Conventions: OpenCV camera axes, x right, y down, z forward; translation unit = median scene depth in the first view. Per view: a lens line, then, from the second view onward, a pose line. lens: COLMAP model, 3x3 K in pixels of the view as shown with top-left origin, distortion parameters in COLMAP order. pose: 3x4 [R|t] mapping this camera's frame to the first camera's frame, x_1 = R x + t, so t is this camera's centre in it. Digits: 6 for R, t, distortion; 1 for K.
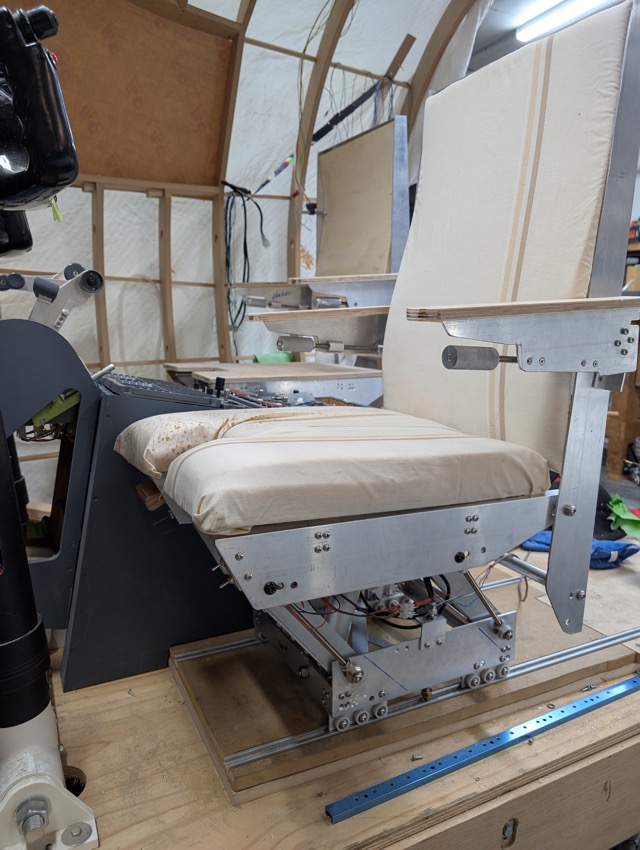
lens RADIAL K [[578.9, 0, 325.0], [0, 578.9, 422.9], [0, 0, 1]] dist [0.006294, 0.011749]
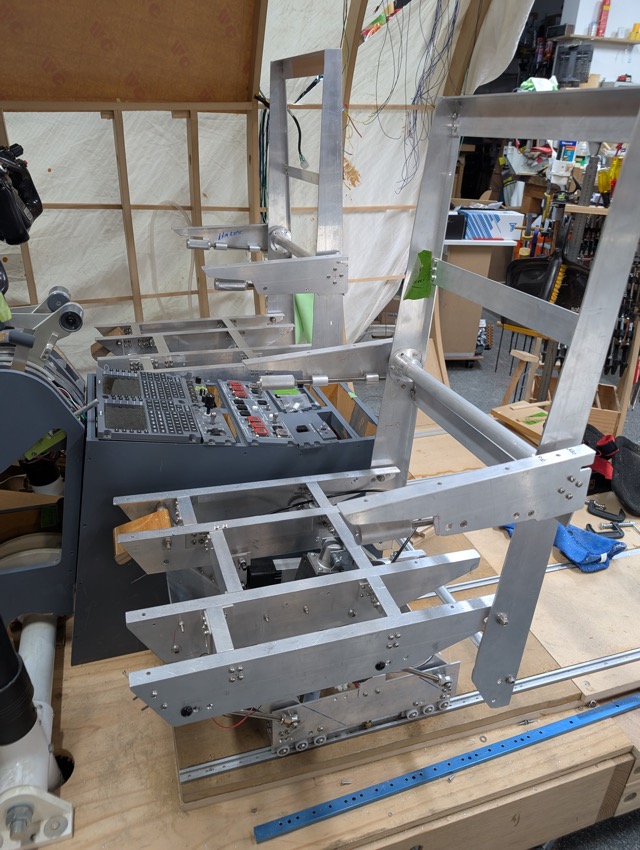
lens RADIAL K [[578.9, 0, 328.5], [0, 578.9, 424.9], [0, 0, 1]] dist [0.006294, 0.011749]
pose [[0.990237, 0.085580, -0.110033, 0.164815], [-0.053715, 0.962663, 0.265318, -0.364607], [0.128631, -0.256818, 0.957862, 0.052392]]
